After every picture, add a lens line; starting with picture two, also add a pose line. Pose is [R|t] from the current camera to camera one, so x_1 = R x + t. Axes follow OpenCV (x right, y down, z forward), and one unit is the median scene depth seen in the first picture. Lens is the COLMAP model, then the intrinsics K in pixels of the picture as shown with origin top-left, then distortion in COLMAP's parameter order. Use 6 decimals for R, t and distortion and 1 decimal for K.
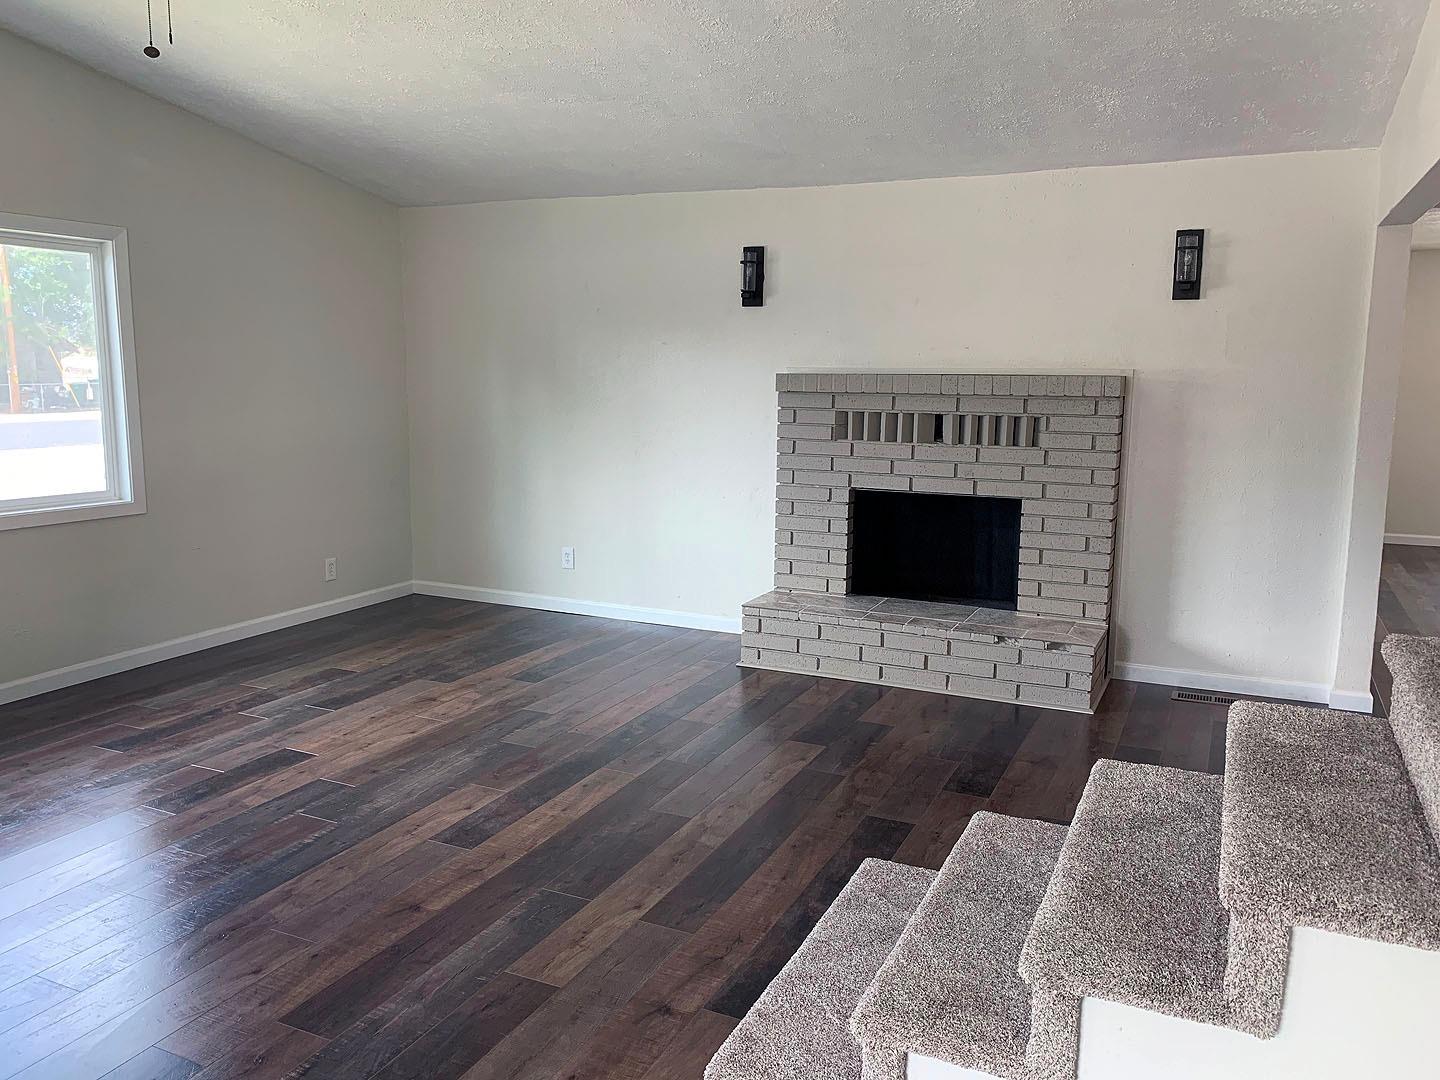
lens RADIAL K [[1091.1, 0, 726.2], [0, 1091.1, 541.3], [0, 0, 1]] dist [0.027239, -0.029402]
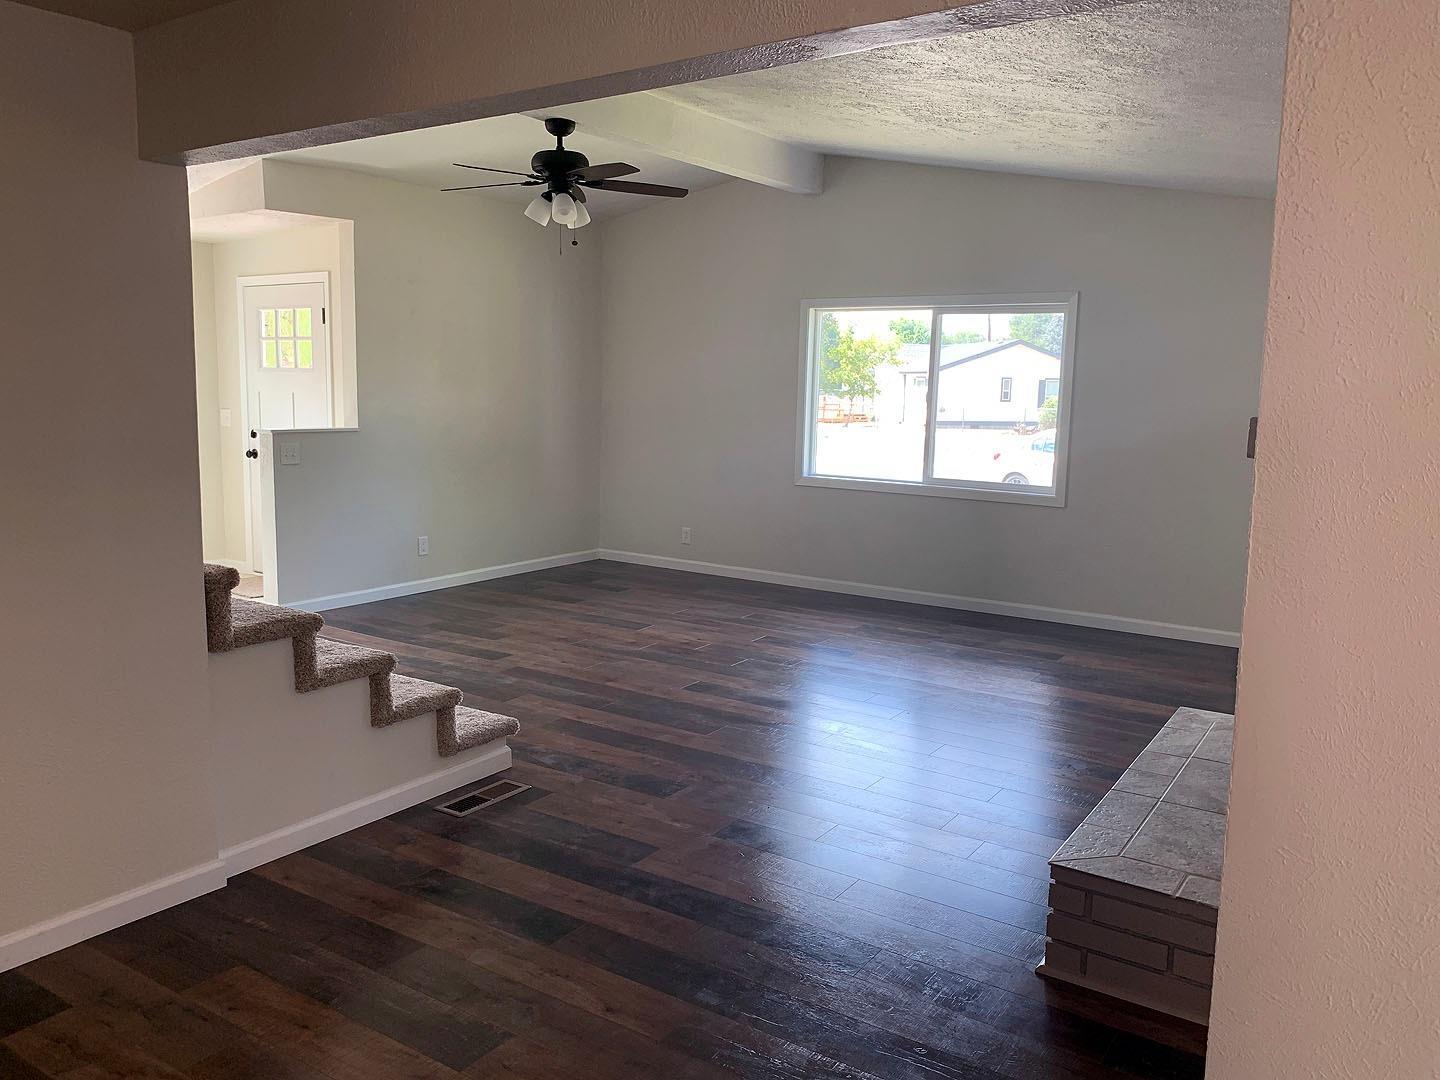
lens RADIAL K [[1091.1, 0, 726.8], [0, 1091.1, 540.8], [0, 0, 1]] dist [0.027239, -0.029402]
pose [[-0.151623, 0.128678, -0.980027, 1.412393], [-0.170061, 0.973309, 0.154106, -0.200412], [0.973699, 0.190030, -0.125693, 1.353490]]
